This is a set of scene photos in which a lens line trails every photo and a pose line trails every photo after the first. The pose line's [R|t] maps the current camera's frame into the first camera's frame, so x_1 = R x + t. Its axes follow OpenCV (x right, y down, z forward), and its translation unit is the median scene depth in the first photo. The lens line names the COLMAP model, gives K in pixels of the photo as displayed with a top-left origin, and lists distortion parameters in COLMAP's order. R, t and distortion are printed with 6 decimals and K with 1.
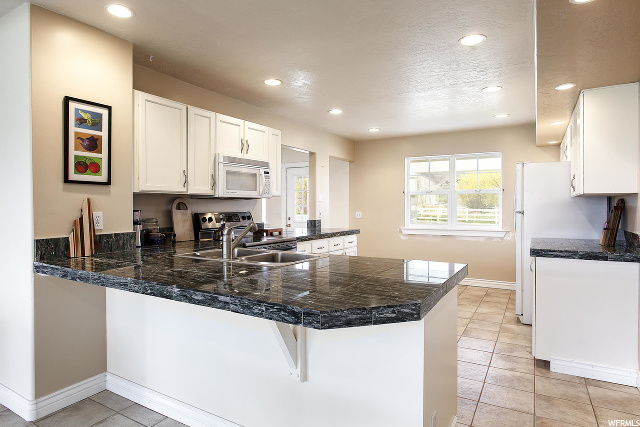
lens RADIAL K [[374.0, 0, 316.8], [0, 374.0, 212.5], [0, 0, 1]] dist [-0.016019, 0.002169]
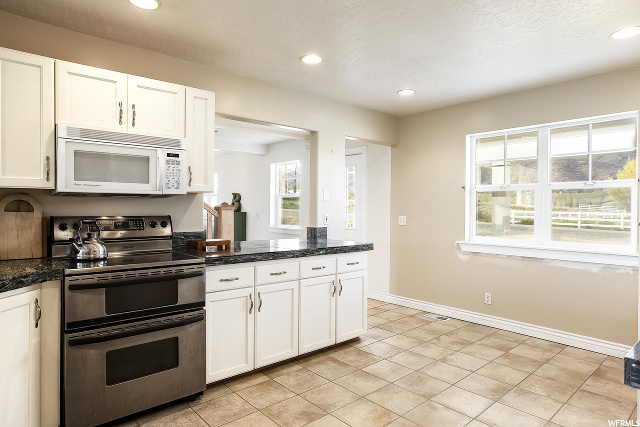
lens RADIAL K [[374.0, 0, 320.2], [0, 374.0, 214.8], [0, 0, 1]] dist [-0.016019, 0.002169]
pose [[0.949884, 0.010658, -0.312420, 0.272724], [-0.010680, 0.999942, 0.001640, -0.006587], [0.312419, 0.001778, 0.949943, 0.412776]]
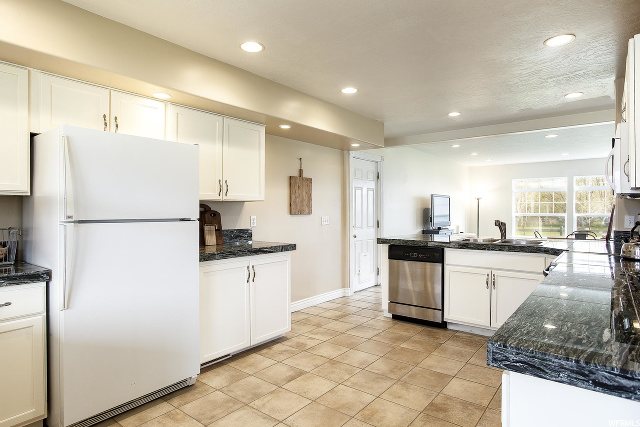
lens RADIAL K [[374.0, 0, 319.3], [0, 374.0, 213.9], [0, 0, 1]] dist [-0.016019, 0.002169]
pose [[-0.991755, -0.001304, 0.128138, 0.205062], [0.000710, 0.999877, 0.015671, -0.016269], [-0.128143, 0.015633, -0.991633, 1.395374]]
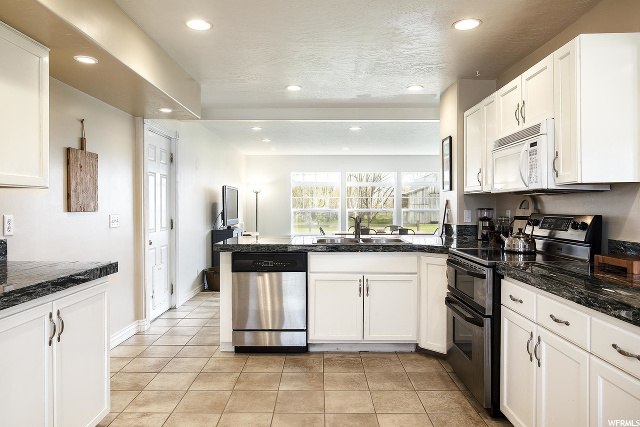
lens RADIAL K [[435.3, 0, 320.1], [0, 435.3, 211.3], [0, 0, 1]] dist [-0.004307, 0.004867]
pose [[-0.859331, 0.005674, -0.511389, 0.415639], [-0.004429, 0.999818, 0.018536, -0.015124], [0.511401, 0.018193, -0.859149, 1.214306]]
